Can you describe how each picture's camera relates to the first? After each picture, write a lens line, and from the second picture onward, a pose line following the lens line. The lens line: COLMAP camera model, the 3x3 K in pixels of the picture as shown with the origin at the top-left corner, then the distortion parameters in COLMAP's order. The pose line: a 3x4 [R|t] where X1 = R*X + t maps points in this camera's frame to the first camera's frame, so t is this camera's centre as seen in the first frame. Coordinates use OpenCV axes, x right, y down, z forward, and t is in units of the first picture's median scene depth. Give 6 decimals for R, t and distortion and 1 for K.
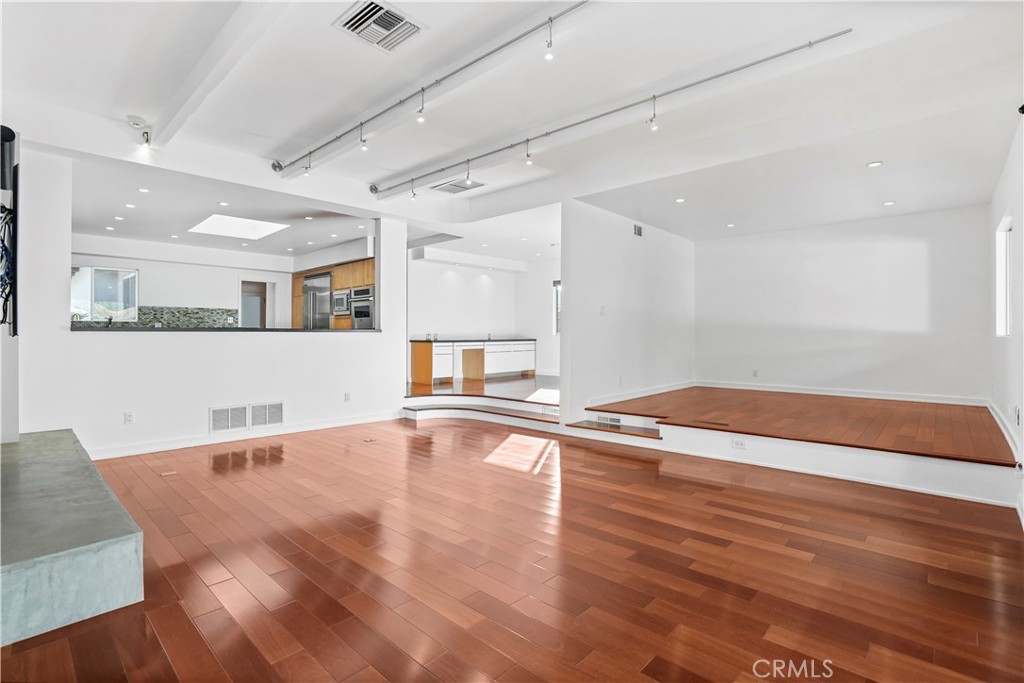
lens RADIAL K [[482.0, 0, 511.9], [0, 482.0, 343.4], [0, 0, 1]] dist [-0.055057, 0.013590]
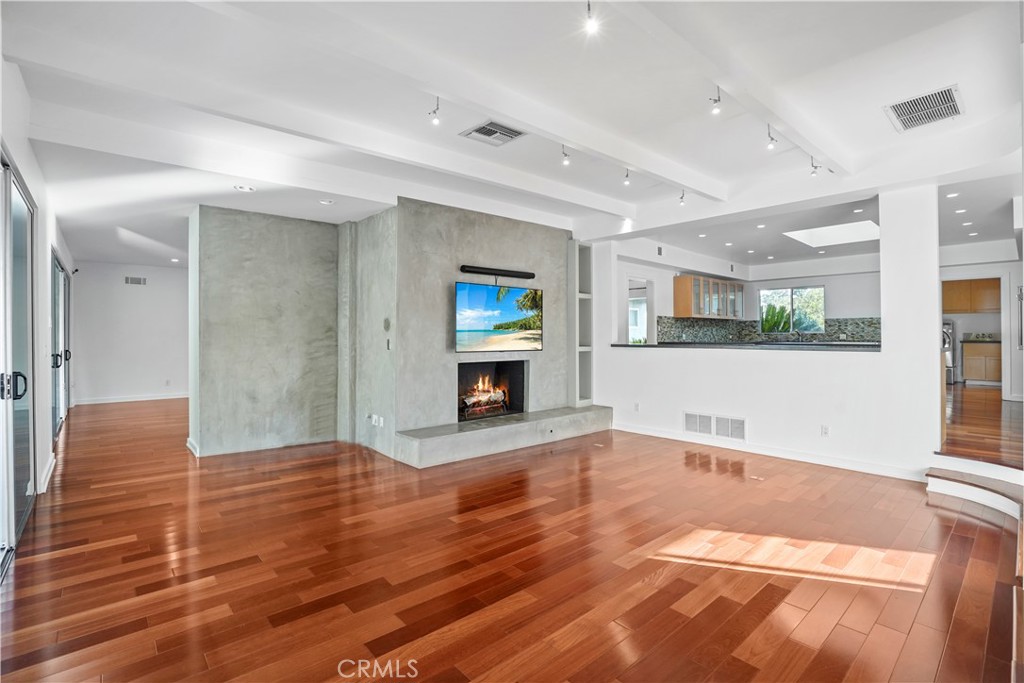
lens RADIAL K [[482.0, 0, 511.4], [0, 482.0, 336.7], [0, 0, 1]] dist [-0.055057, 0.013590]
pose [[-0.105390, 0.000478, -0.994431, 0.337706], [-0.018107, 0.999833, 0.002399, -0.026068], [0.994266, 0.018259, -0.105364, 0.368409]]
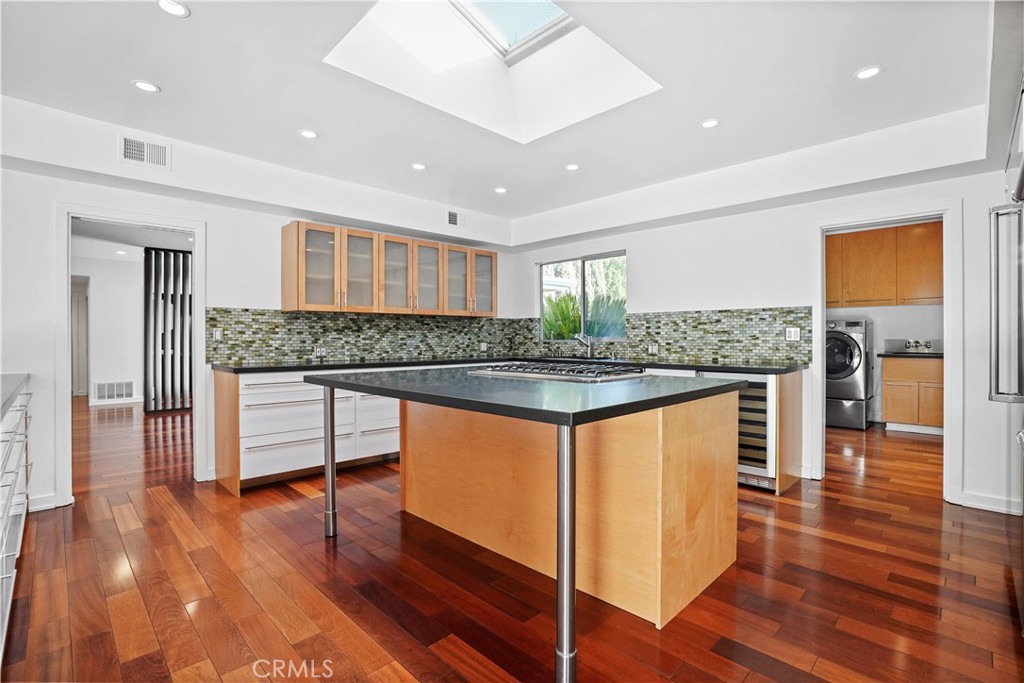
lens RADIAL K [[482.0, 0, 516.4], [0, 482.0, 343.7], [0, 0, 1]] dist [-0.055057, 0.013590]
pose [[-0.037817, 0.010534, -0.999229, -0.195988], [-0.014429, 0.999834, 0.011086, -0.045460], [0.999180, 0.014837, -0.037659, 0.830006]]
